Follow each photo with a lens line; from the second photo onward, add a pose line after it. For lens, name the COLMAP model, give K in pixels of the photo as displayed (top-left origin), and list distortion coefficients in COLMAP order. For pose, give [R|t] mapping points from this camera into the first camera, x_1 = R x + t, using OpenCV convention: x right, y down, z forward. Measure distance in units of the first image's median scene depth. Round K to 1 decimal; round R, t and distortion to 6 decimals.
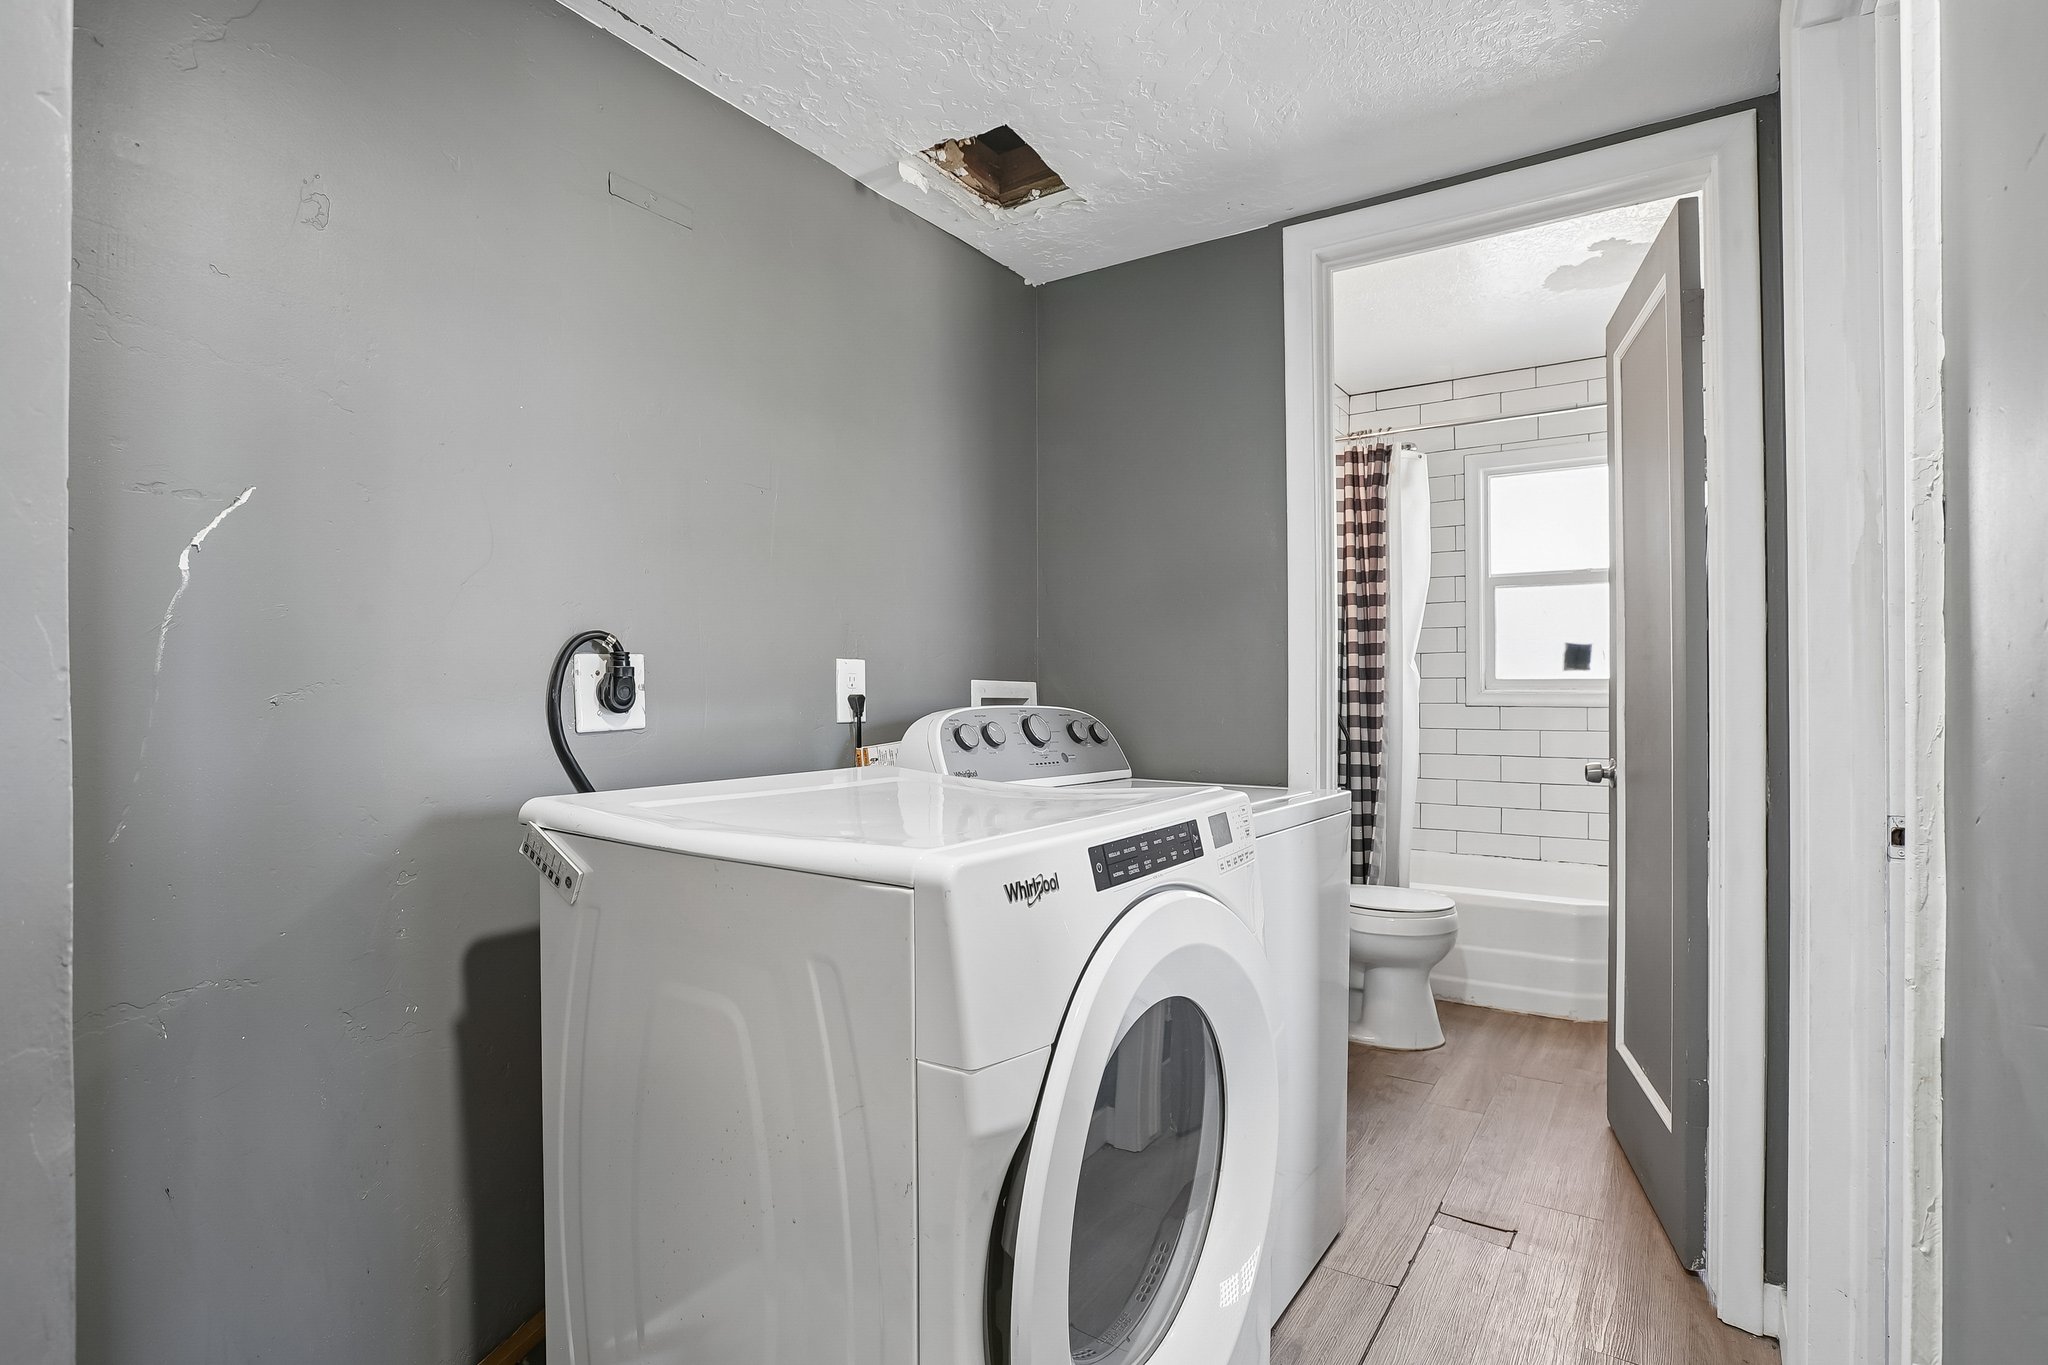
lens RADIAL K [[985.5, 0, 1039.8], [0, 985.5, 689.5], [0, 0, 1]] dist [-0.038513, 0.000249]
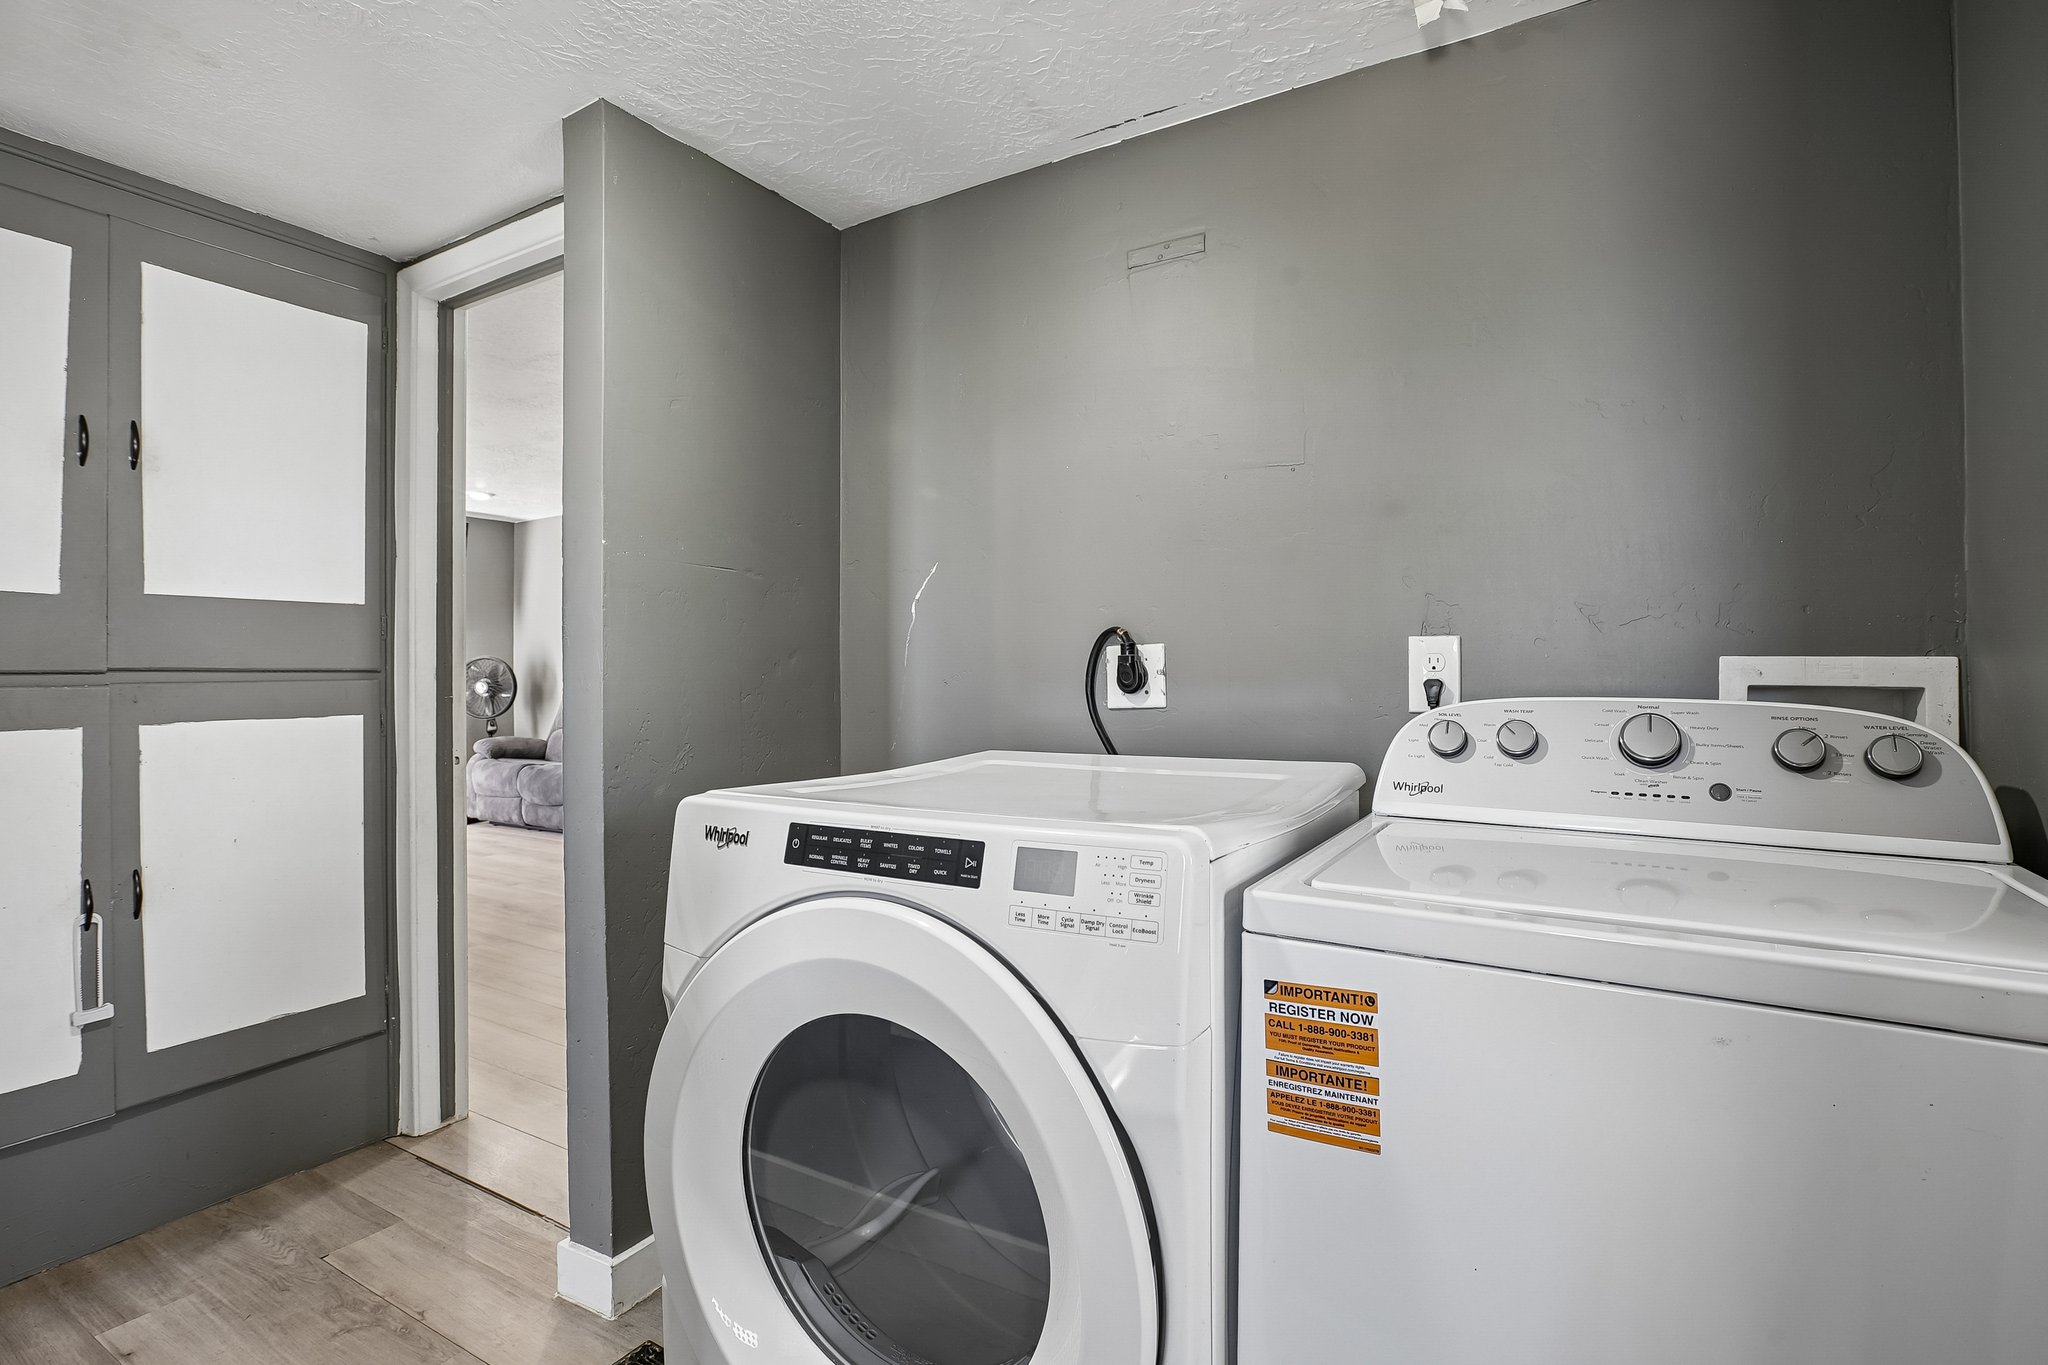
lens RADIAL K [[985.5, 0, 1045.4], [0, 985.5, 674.2], [0, 0, 1]] dist [-0.038513, 0.000249]
pose [[0.057050, 0.006405, -0.998351, 0.807003], [0.007320, 0.999950, 0.006833, -0.009274], [0.998344, -0.007698, 0.057000, 0.839271]]
